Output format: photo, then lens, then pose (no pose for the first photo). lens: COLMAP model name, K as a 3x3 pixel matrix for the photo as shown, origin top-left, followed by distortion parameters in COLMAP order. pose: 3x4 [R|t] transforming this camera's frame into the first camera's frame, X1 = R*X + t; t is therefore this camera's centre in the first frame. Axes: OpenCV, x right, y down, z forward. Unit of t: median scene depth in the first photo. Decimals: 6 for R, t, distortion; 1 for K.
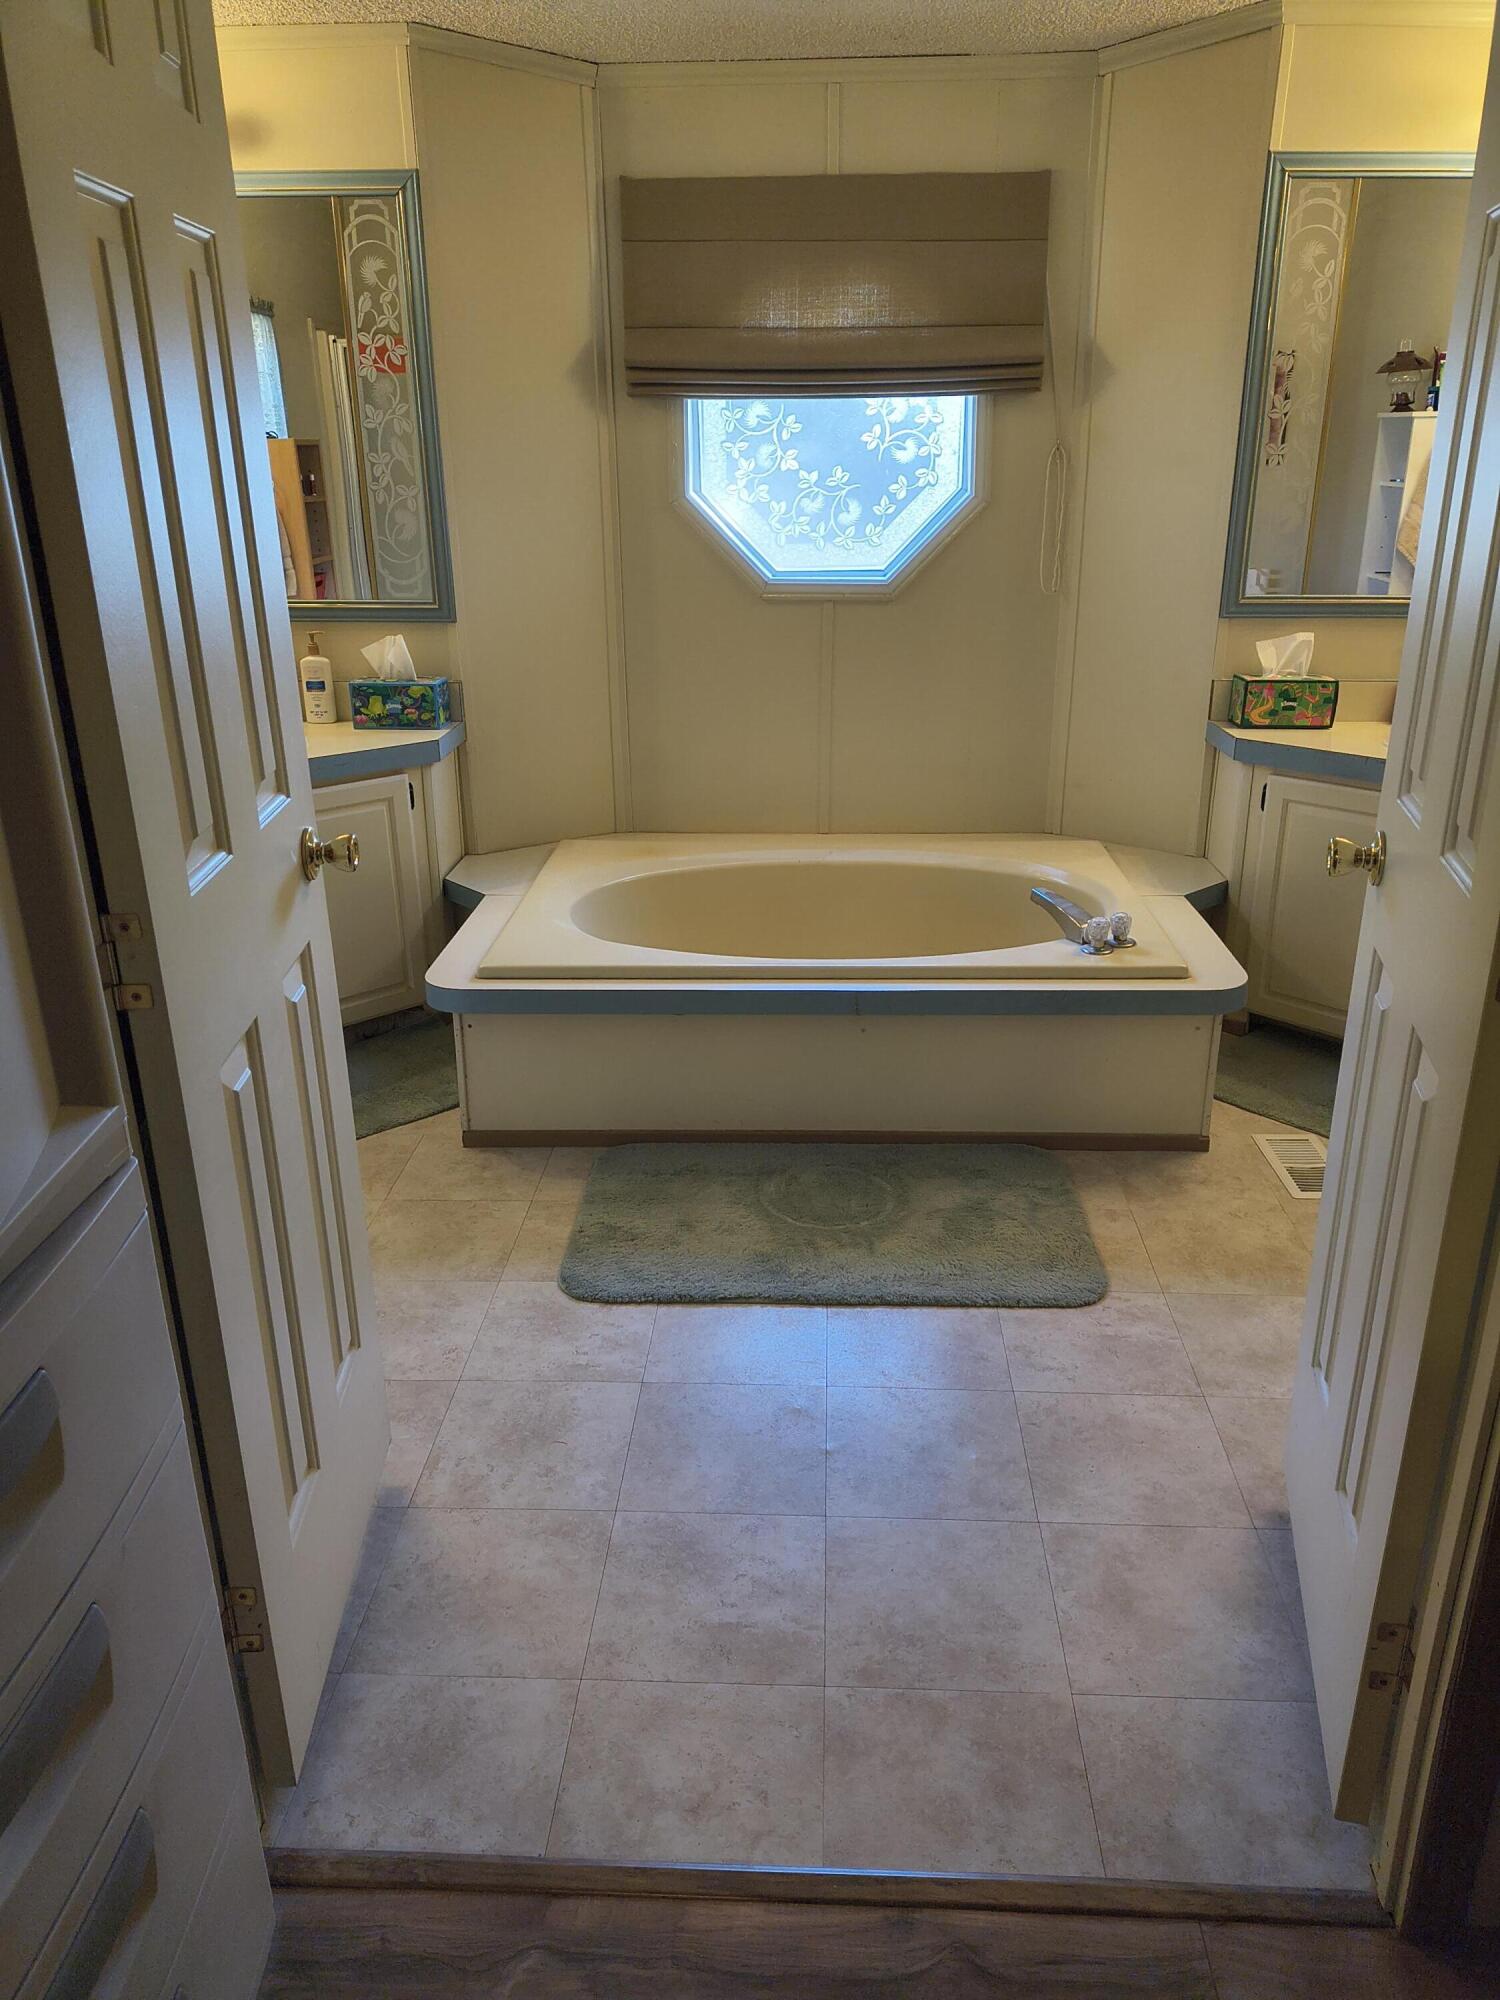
lens RADIAL K [[1459.9, 0, 751.3], [0, 1459.9, 1008.1], [0, 0, 1]] dist [0.087815, -0.132561]
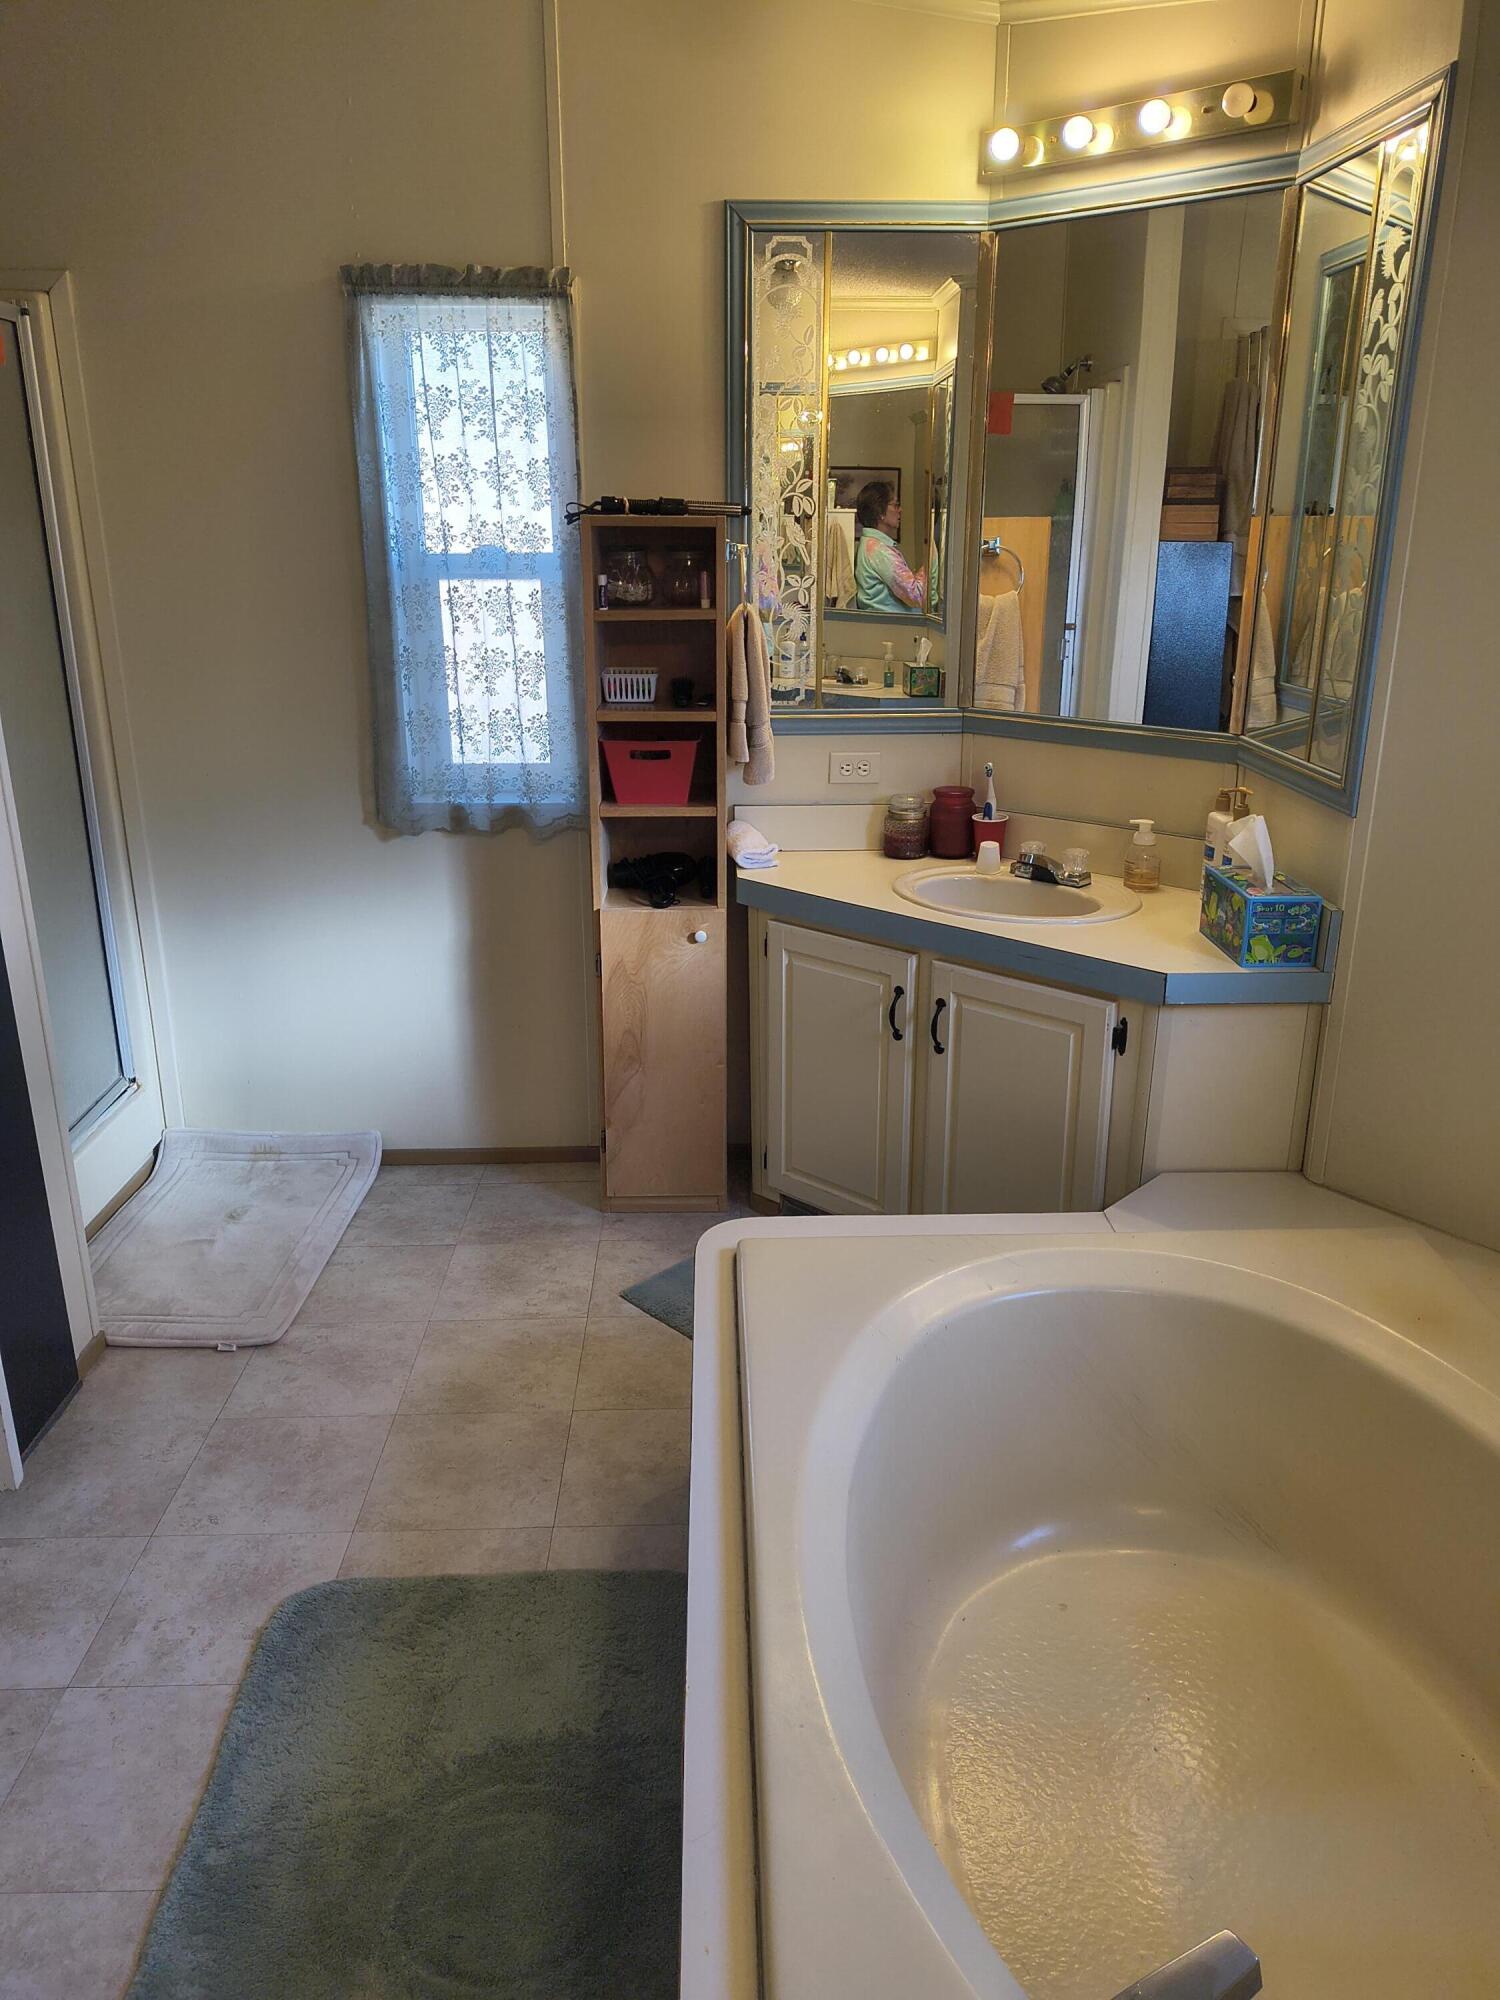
lens RADIAL K [[1459.9, 0, 751.3], [0, 1459.9, 1008.1], [0, 0, 1]] dist [0.087815, -0.132561]
pose [[0.072027, 0.327805, -0.941996, 0.504573], [-0.355539, 0.890845, 0.282820, -0.371467], [0.931882, 0.314546, 0.180713, 0.925336]]
